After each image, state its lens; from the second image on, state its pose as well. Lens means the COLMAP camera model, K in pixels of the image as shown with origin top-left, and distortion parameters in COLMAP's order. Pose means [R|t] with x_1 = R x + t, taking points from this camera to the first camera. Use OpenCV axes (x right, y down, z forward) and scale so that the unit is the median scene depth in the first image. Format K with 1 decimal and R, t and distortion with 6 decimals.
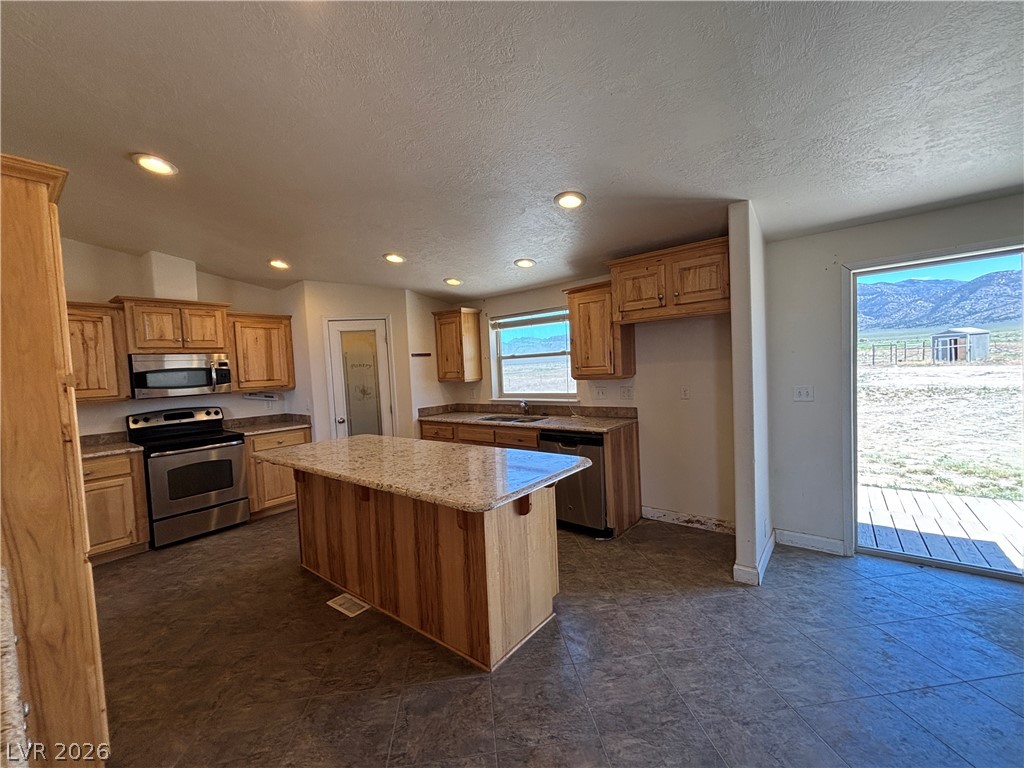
lens RADIAL K [[412.1, 0, 505.8], [0, 412.1, 384.7], [0, 0, 1]] dist [0.000173, 0.000689]
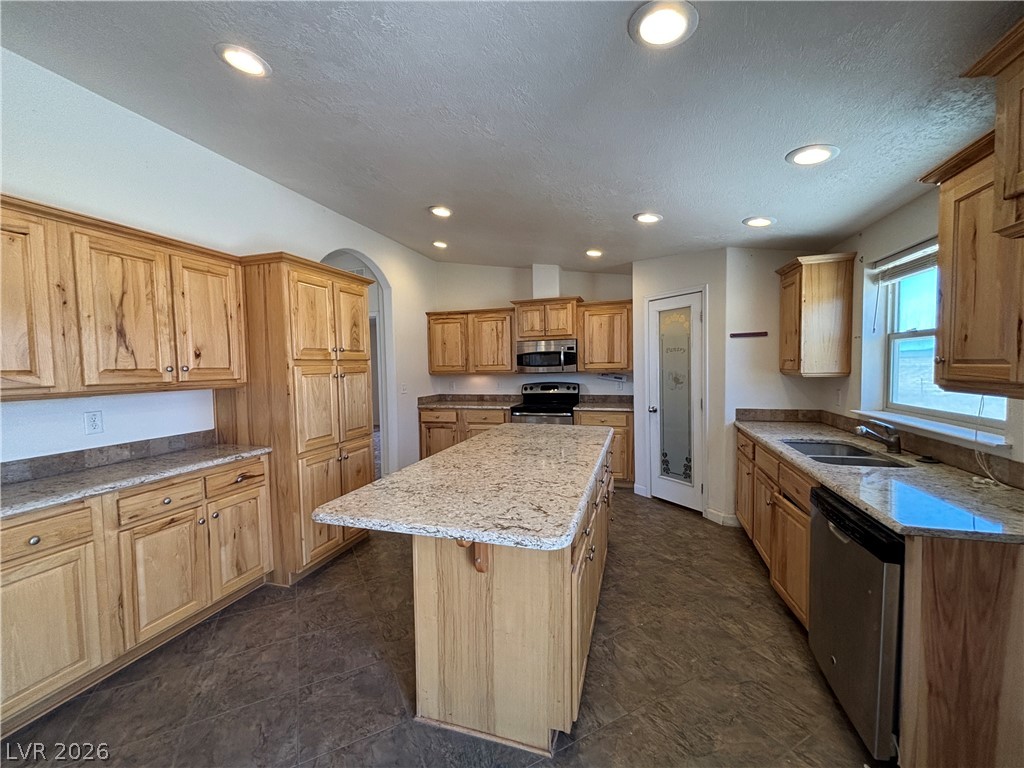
lens RADIAL K [[412.1, 0, 515.2], [0, 412.1, 381.2], [0, 0, 1]] dist [0.000173, 0.000689]
pose [[0.358459, 0.078484, -0.930240, 0.365560], [-0.033051, 0.996902, 0.071372, -0.033567], [0.932960, 0.005162, 0.359943, 0.414177]]
